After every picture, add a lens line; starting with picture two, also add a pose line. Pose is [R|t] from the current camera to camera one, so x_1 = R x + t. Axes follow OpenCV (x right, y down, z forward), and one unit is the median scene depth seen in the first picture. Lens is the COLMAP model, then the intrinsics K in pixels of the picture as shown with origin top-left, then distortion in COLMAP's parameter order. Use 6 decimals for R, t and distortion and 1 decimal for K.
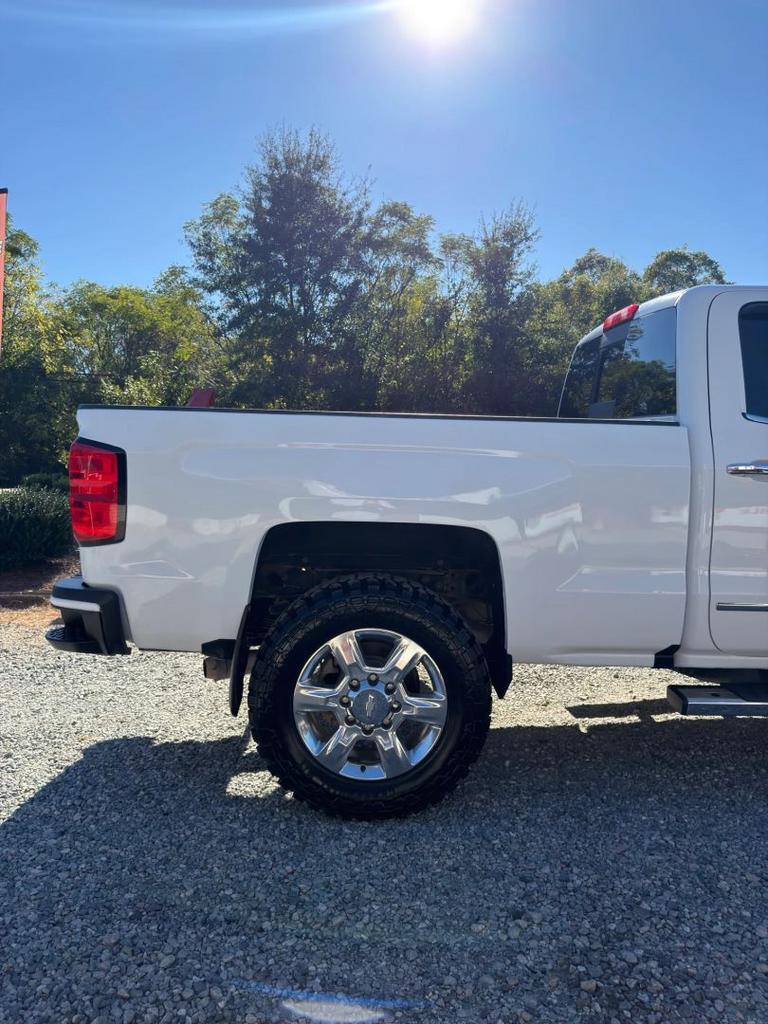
lens RADIAL K [[707.8, 0, 386.0], [0, 707.8, 529.1], [0, 0, 1]] dist [0.138094, -0.228532]
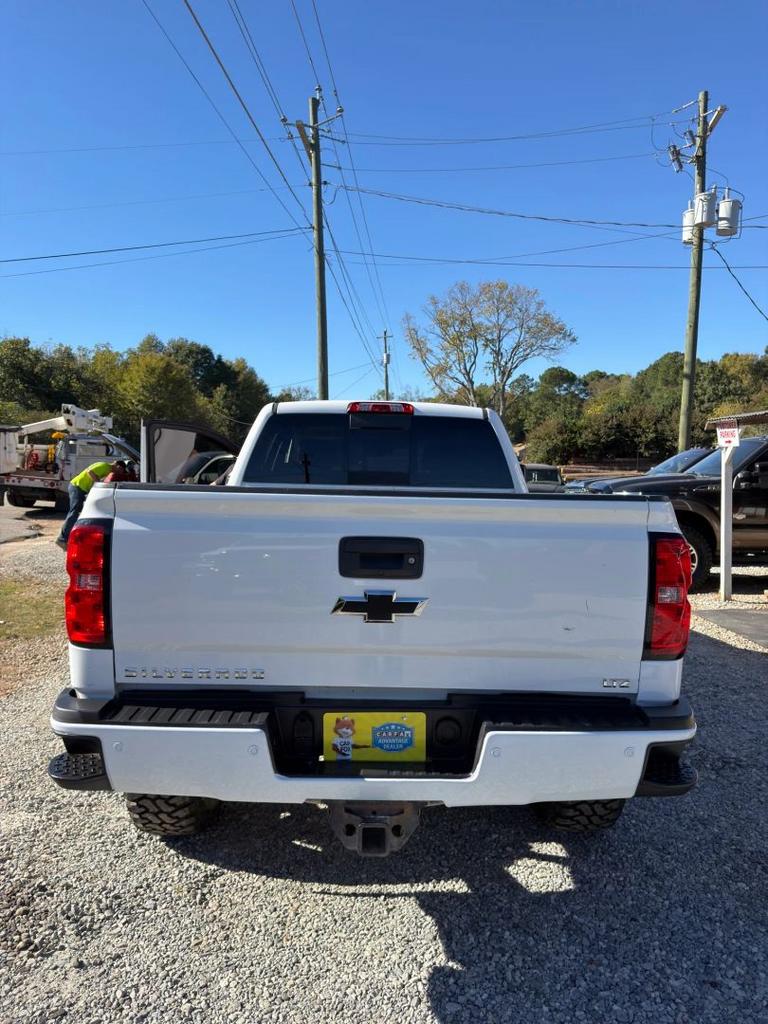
lens RADIAL K [[714.6, 0, 384.8], [0, 714.6, 527.3], [0, 0, 1]] dist [0.081381, -0.116913]
pose [[0.012310, -0.078795, 0.996815, -1.264543], [0.103910, 0.991594, 0.077099, -0.234331], [-0.994510, 0.102630, 0.020394, 1.298325]]
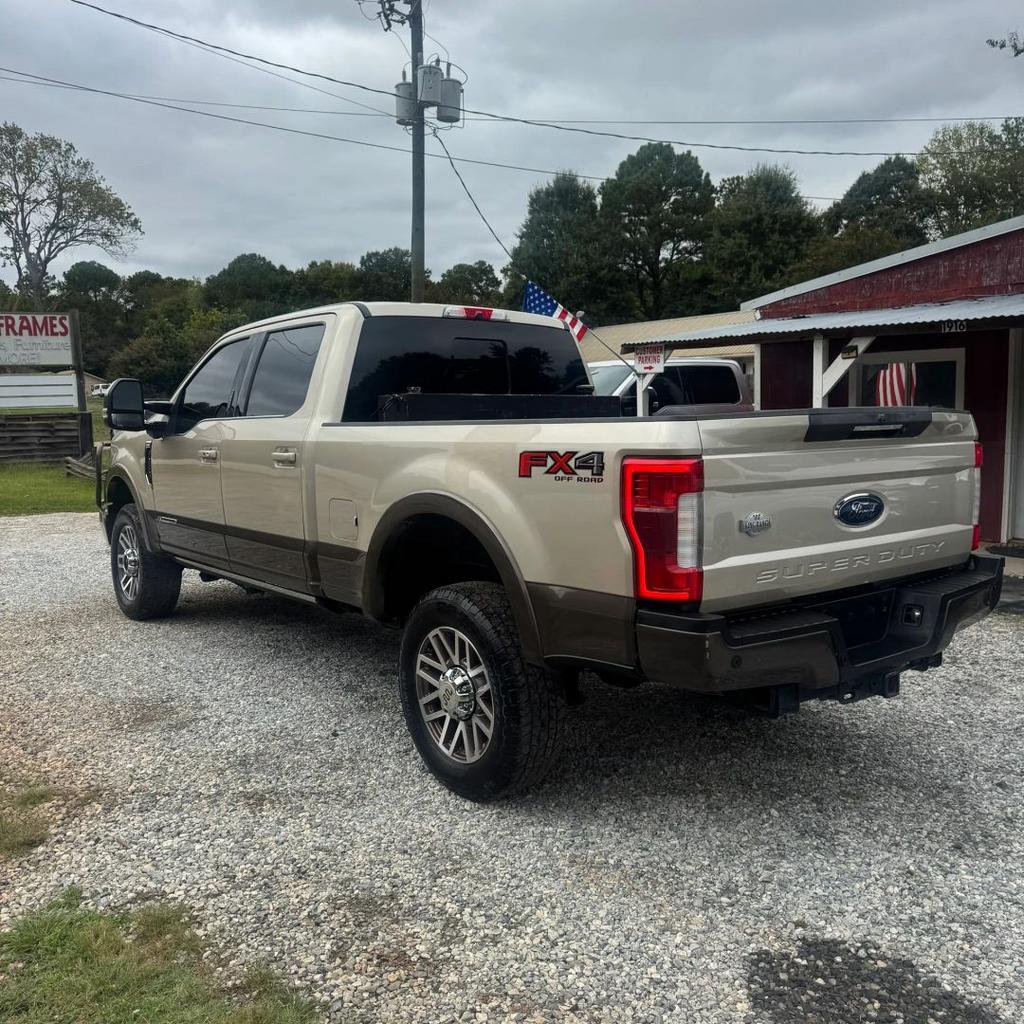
lens RADIAL K [[943.6, 0, 511.6], [0, 943.6, 554.1], [0, 0, 1]] dist [0.092715, -0.151058]
pose [[-0.594912, -0.113238, 0.795774, -0.883186], [0.105174, 0.970548, 0.216735, -0.365827], [-0.796880, 0.212633, -0.565481, 2.659615]]
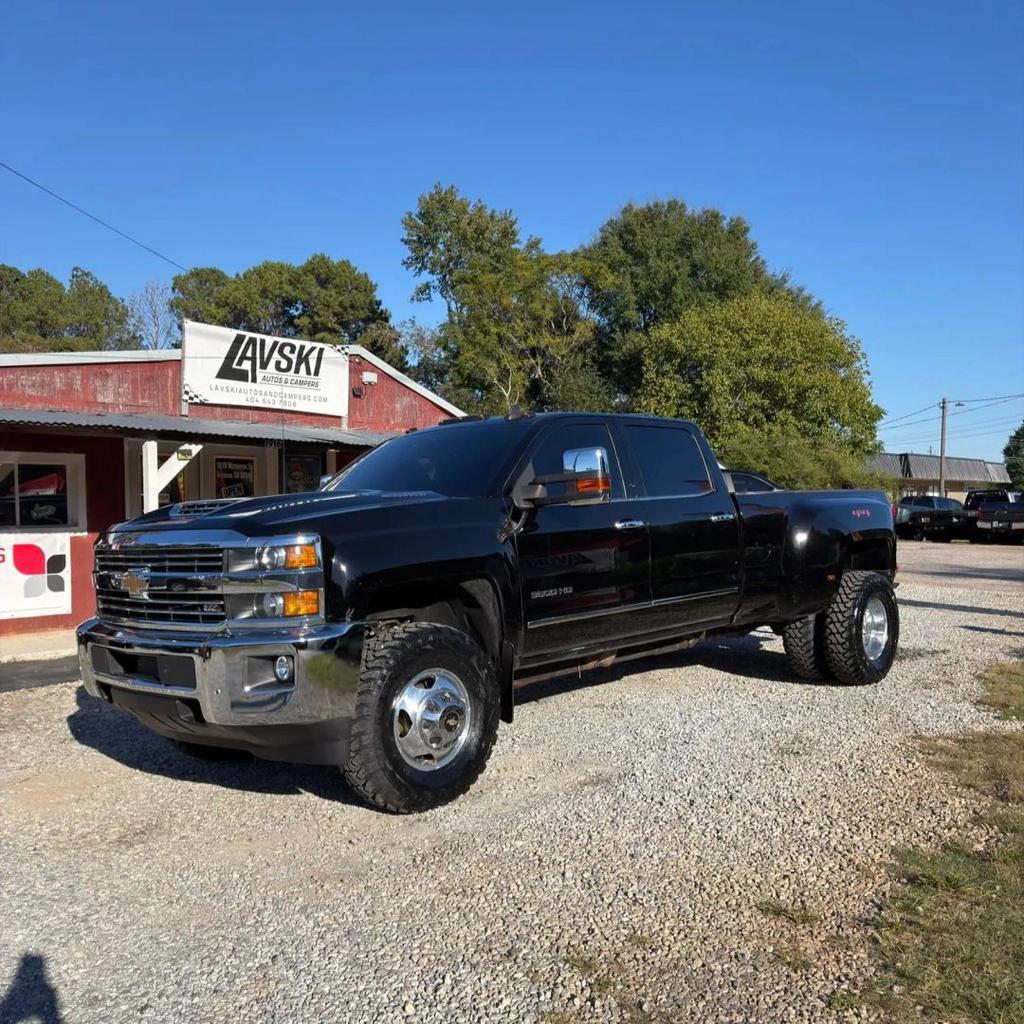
lens RADIAL K [[937.6, 0, 515.0], [0, 937.6, 569.8], [0, 0, 1]] dist [0.169766, -0.285396]
pose [[-0.664802, 0.062859, -0.744370, 2.861172], [-0.068390, 0.987147, 0.144441, -0.383468], [0.743882, 0.146932, -0.651959, 3.102375]]
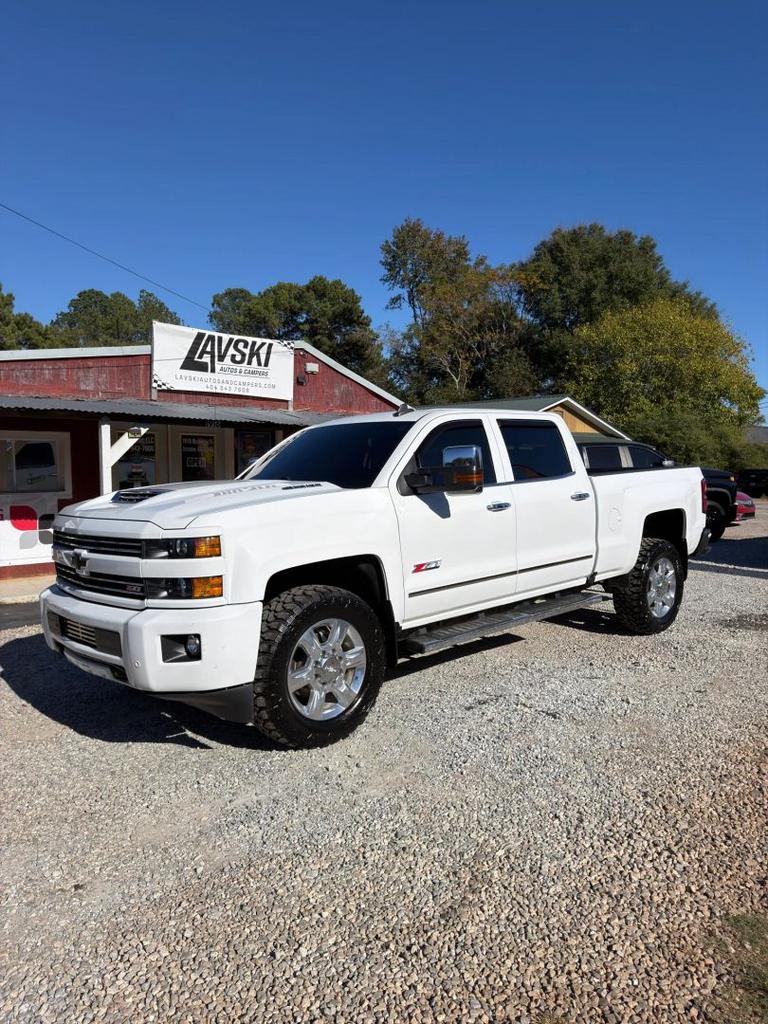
lens RADIAL K [[707.8, 0, 386.0], [0, 707.8, 529.1], [0, 0, 1]] dist [0.138094, -0.228532]
pose [[-0.747277, 0.066544, -0.661173, 2.311368], [-0.065827, 0.982666, 0.173301, -0.417896], [0.661244, 0.173027, -0.729944, 2.934790]]
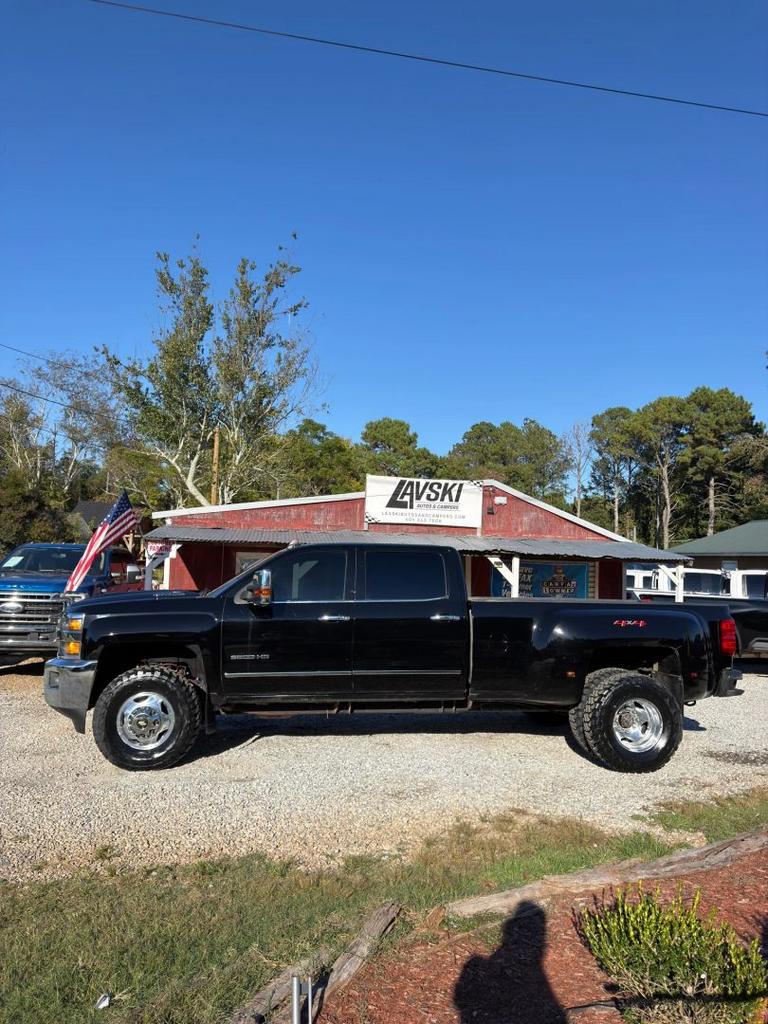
lens RADIAL K [[707.8, 0, 386.0], [0, 707.8, 529.1], [0, 0, 1]] dist [0.138094, -0.228532]
pose [[-0.984216, -0.033228, -0.173821, 1.378447], [-0.042742, 0.997769, 0.051282, -0.633157], [0.171730, 0.057902, -0.983441, 4.308278]]
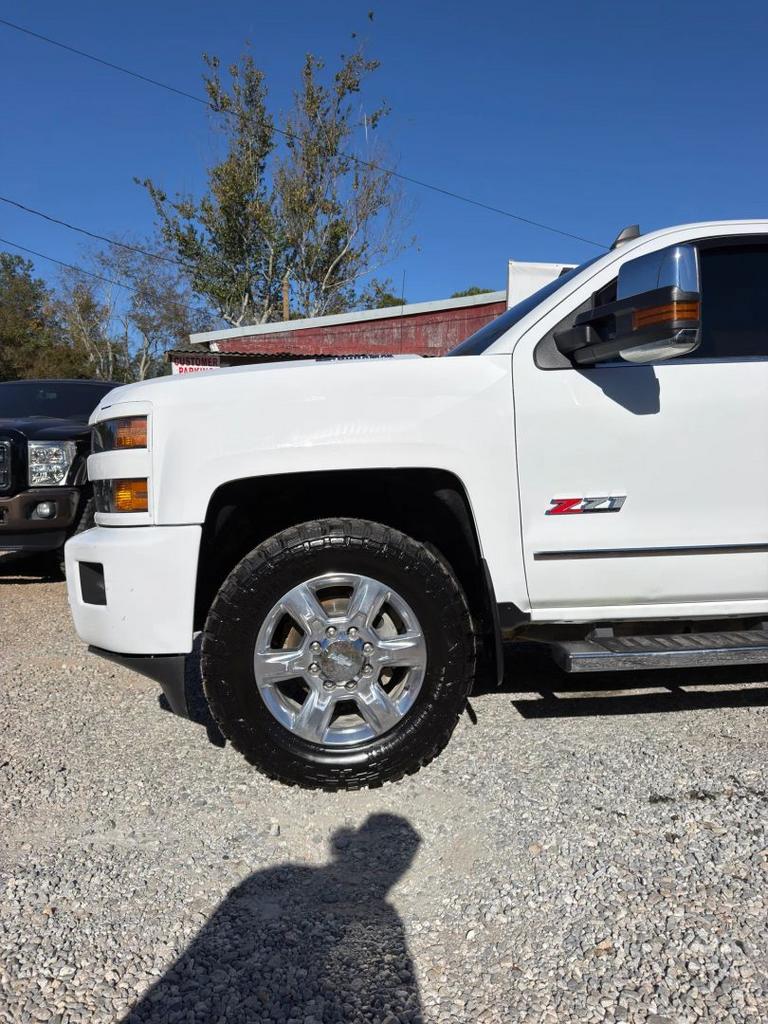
lens RADIAL K [[707.8, 0, 386.0], [0, 707.8, 529.1], [0, 0, 1]] dist [0.138094, -0.228532]
pose [[-0.997859, 0.012225, -0.064250, 1.434764], [-0.000565, 0.980726, 0.195387, -0.188666], [0.065400, 0.195005, -0.978619, 2.638764]]
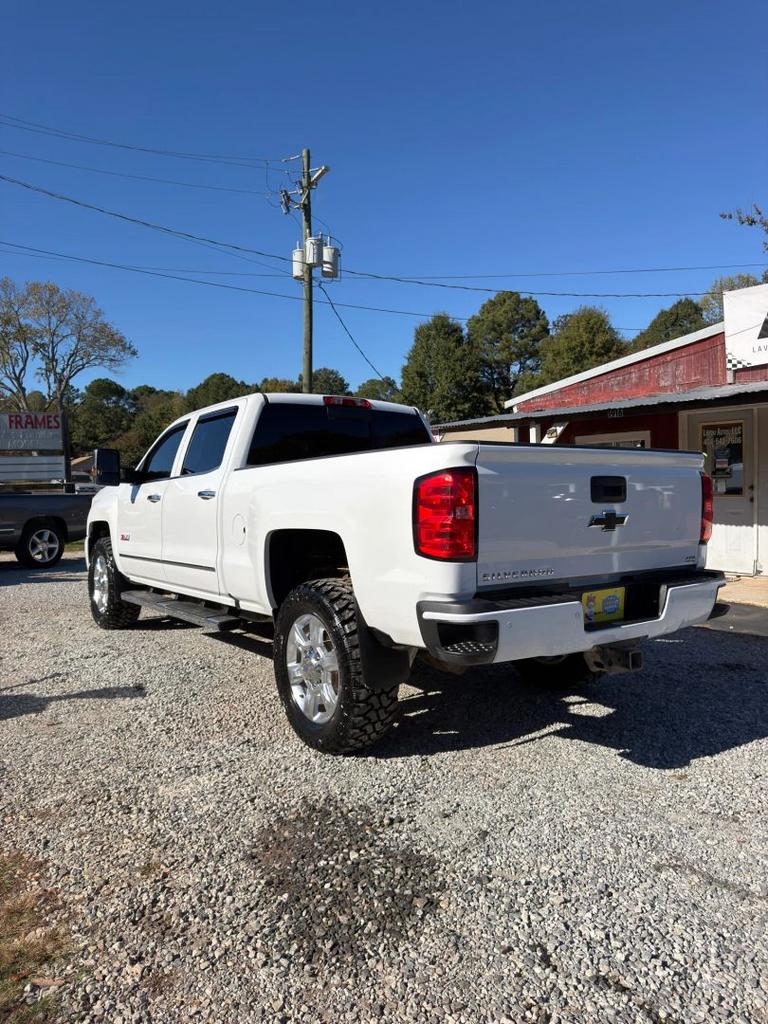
lens RADIAL K [[713.4, 0, 383.8], [0, 713.4, 524.6], [0, 0, 1]] dist [0.128649, -0.237889]
pose [[-0.559841, -0.037733, 0.827740, -1.303425], [0.108369, 0.987048, 0.118291, -0.271773], [-0.821483, 0.155925, -0.548501, 2.383825]]
